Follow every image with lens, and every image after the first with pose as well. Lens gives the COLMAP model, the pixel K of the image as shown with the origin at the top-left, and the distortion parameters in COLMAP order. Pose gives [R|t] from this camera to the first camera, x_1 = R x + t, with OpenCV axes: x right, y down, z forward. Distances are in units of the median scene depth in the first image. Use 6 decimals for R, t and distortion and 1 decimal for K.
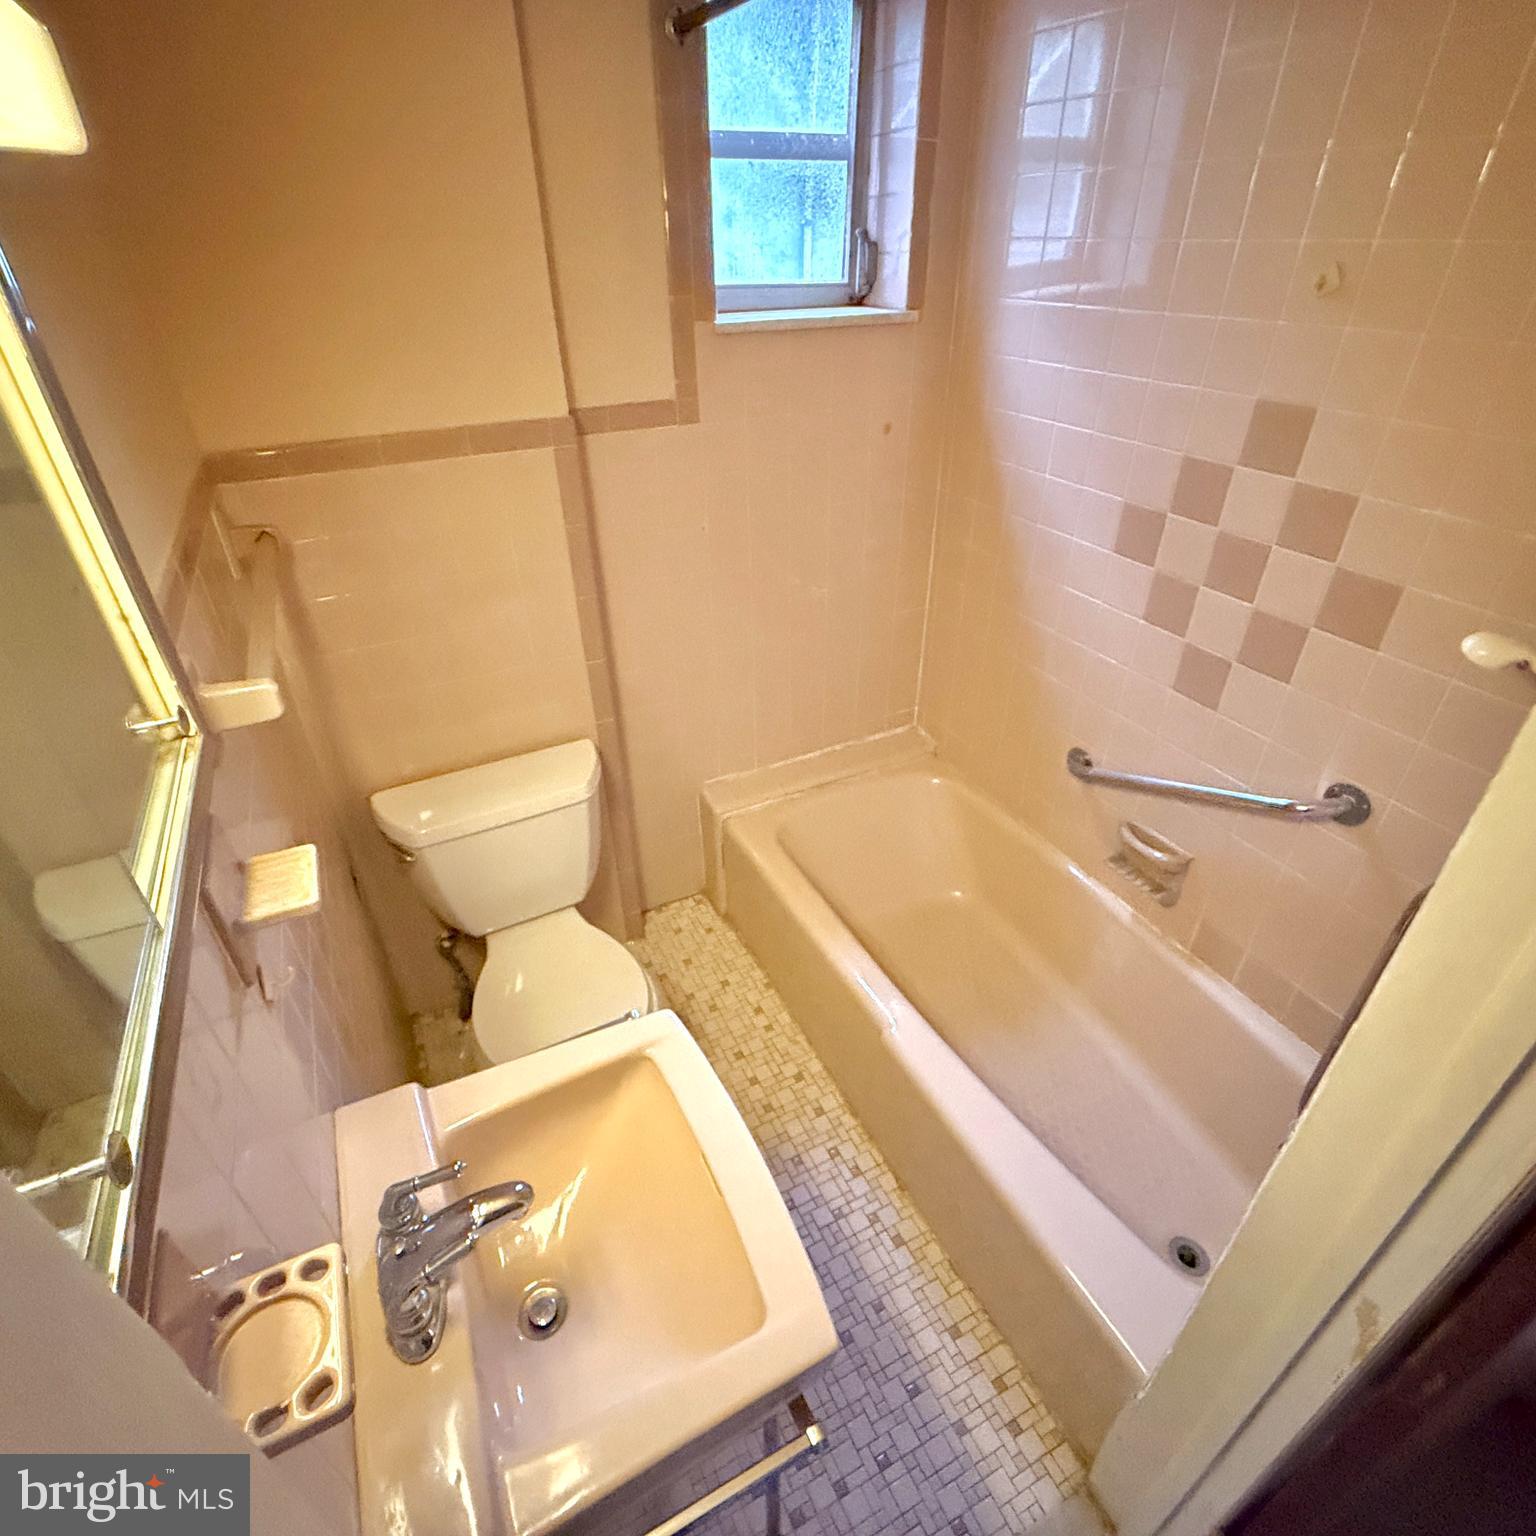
lens RADIAL K [[814.5, 0, 766.5], [0, 814.5, 773.8], [0, 0, 1]] dist [0.002313, -0.001156]
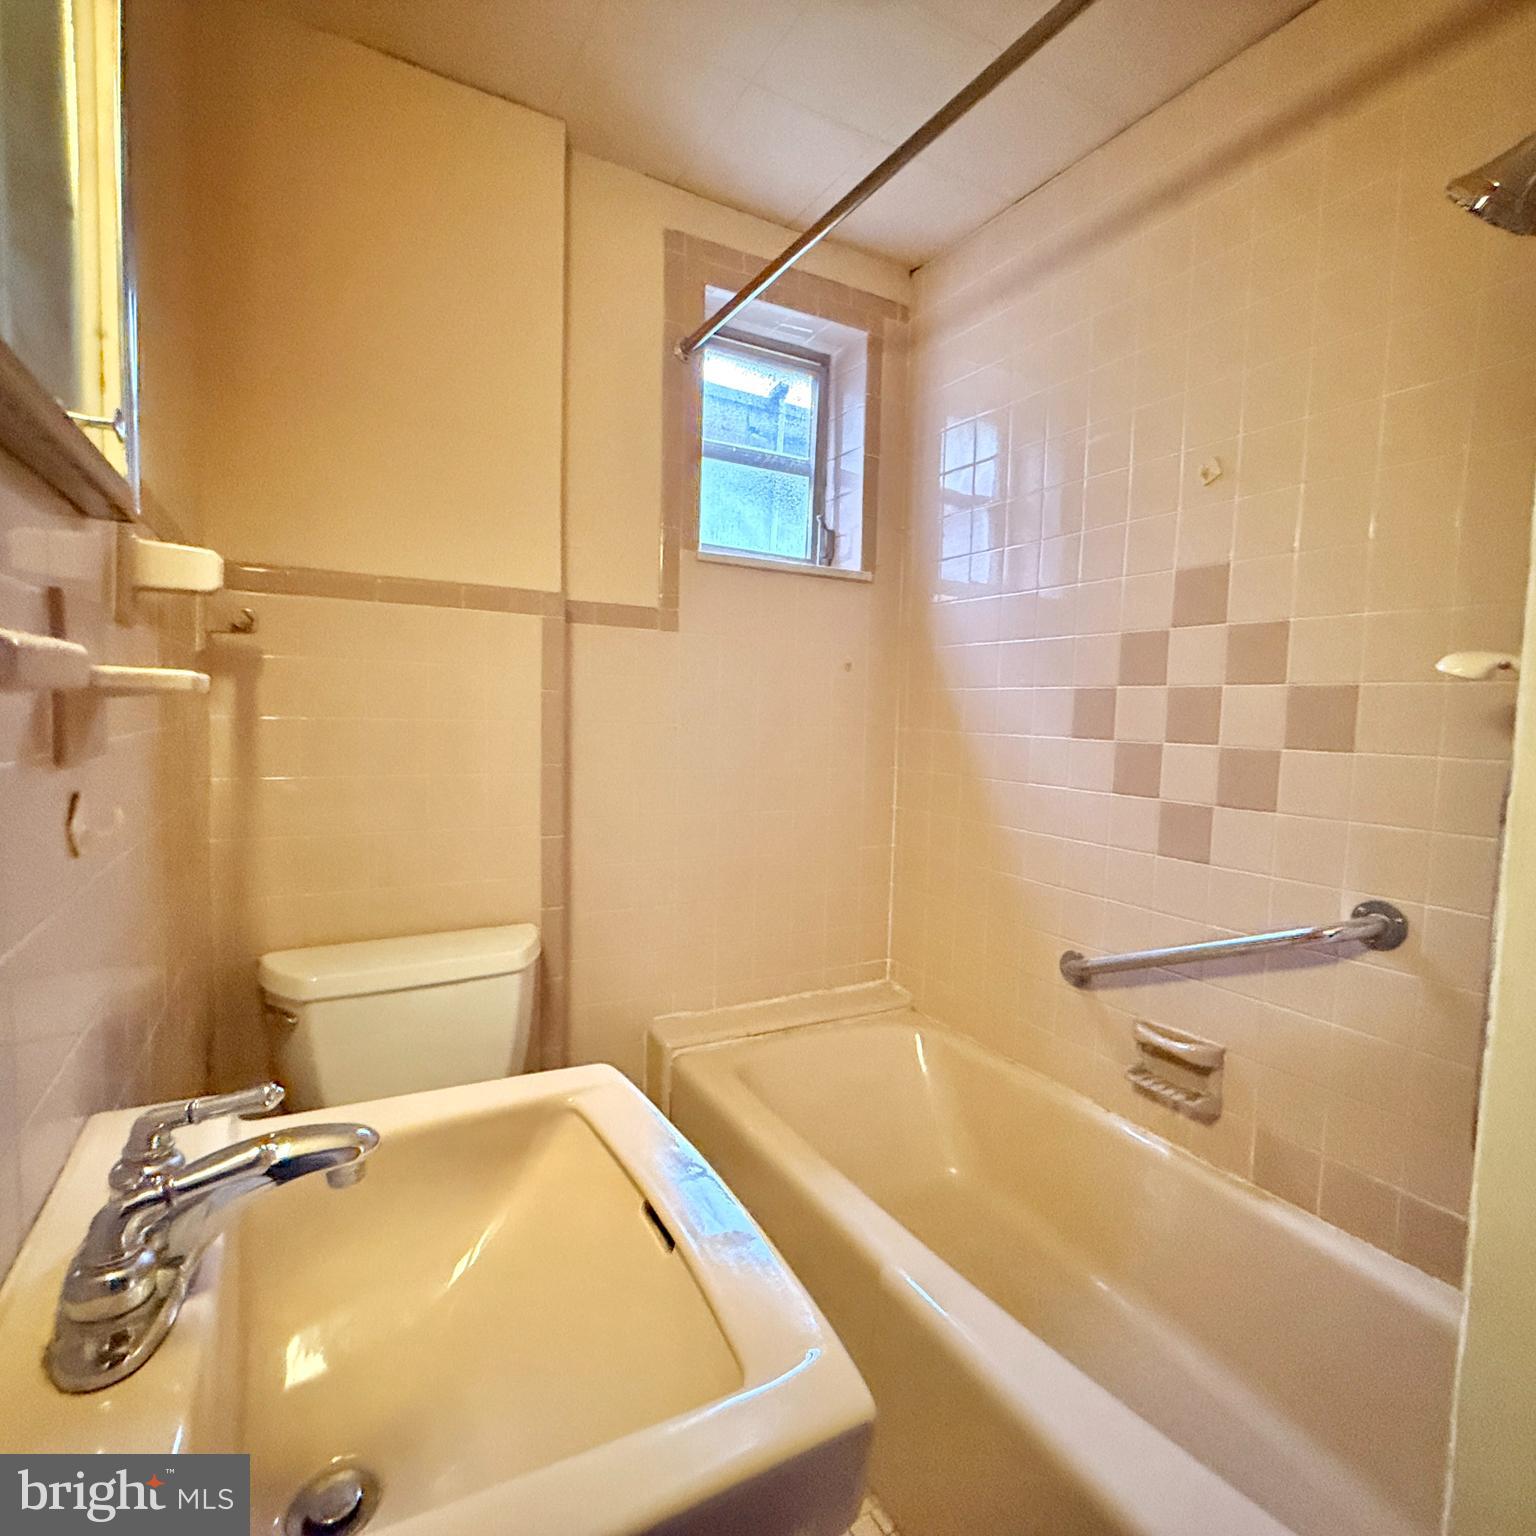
lens RADIAL K [[814.5, 0, 767.9], [0, 814.5, 767.6], [0, 0, 1]] dist [0.002313, -0.001156]
pose [[0.997903, 0.036868, 0.053201, -0.014769], [-0.006055, 0.871497, -0.490363, 0.265349], [-0.064443, 0.489013, 0.869893, 0.136708]]
